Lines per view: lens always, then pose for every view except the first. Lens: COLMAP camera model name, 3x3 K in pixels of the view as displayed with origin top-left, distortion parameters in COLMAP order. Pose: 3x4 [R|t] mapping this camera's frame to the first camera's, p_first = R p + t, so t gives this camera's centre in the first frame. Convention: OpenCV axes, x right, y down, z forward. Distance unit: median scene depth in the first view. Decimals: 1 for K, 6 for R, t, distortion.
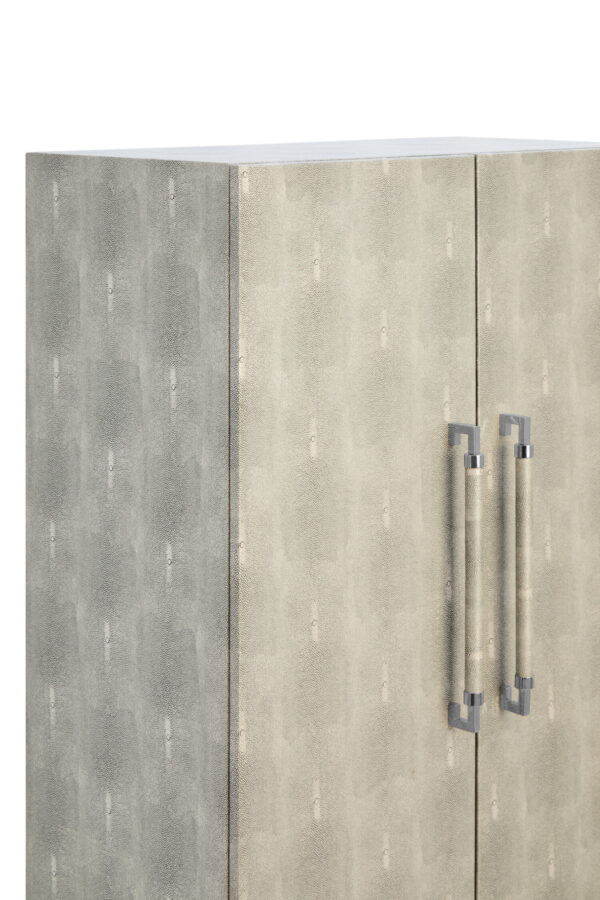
lens RADIAL K [[2126.9, 0, 300.0], [0, 2126.9, 450.0], [0, 0, 1]] dist [-0.063095, -0.184038]
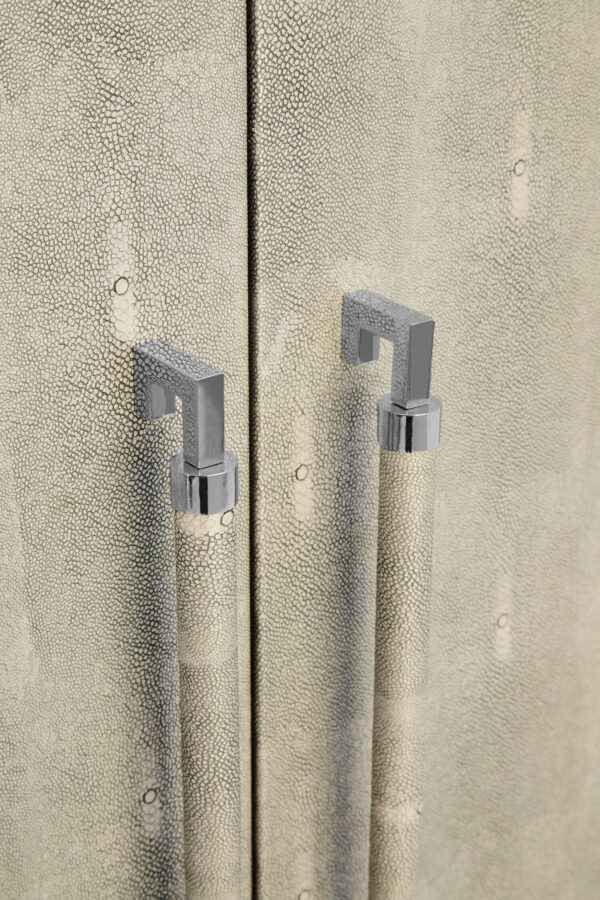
lens RADIAL K [[1720.8, 0, 300.0], [0, 1720.8, 450.0], [0, 0, 1]] dist [-0.052725, -0.185187]
pose [[0.987919, 0.085074, -0.129535, 0.123169], [-0.045778, 0.958749, 0.280543, -0.065907], [0.148059, -0.271224, 0.951061, 0.760435]]
